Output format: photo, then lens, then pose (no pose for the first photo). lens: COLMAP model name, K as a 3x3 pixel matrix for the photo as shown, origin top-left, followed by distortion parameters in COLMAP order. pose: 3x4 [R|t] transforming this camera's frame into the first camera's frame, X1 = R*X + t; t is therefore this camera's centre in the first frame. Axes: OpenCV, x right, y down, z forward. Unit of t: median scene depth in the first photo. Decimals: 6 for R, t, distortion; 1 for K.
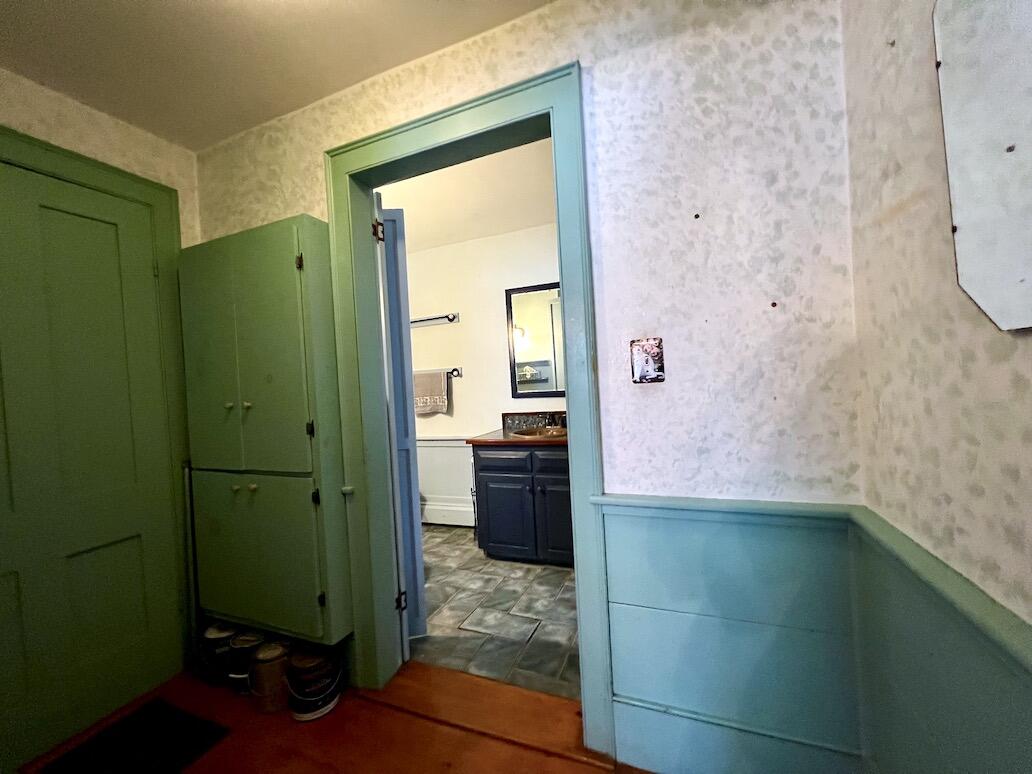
lens RADIAL K [[413.7, 0, 515.8], [0, 413.7, 385.5], [0, 0, 1]] dist [-0.002469, 0.000829]
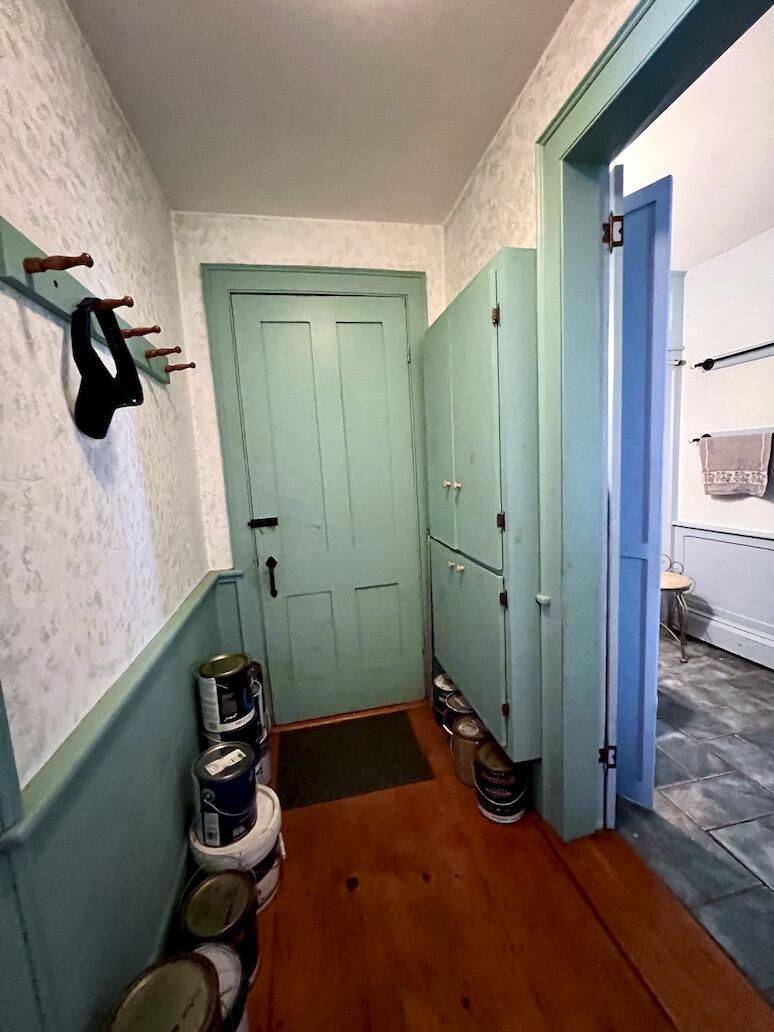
lens RADIAL K [[413.7, 0, 387.2], [0, 413.7, 514.7], [0, 0, 1]] dist [-0.002469, 0.000829]
pose [[0.566971, 0.126148, -0.814021, 0.051593], [0.017011, 0.986200, 0.164679, -0.043215], [0.823562, -0.107216, 0.557001, 0.278363]]
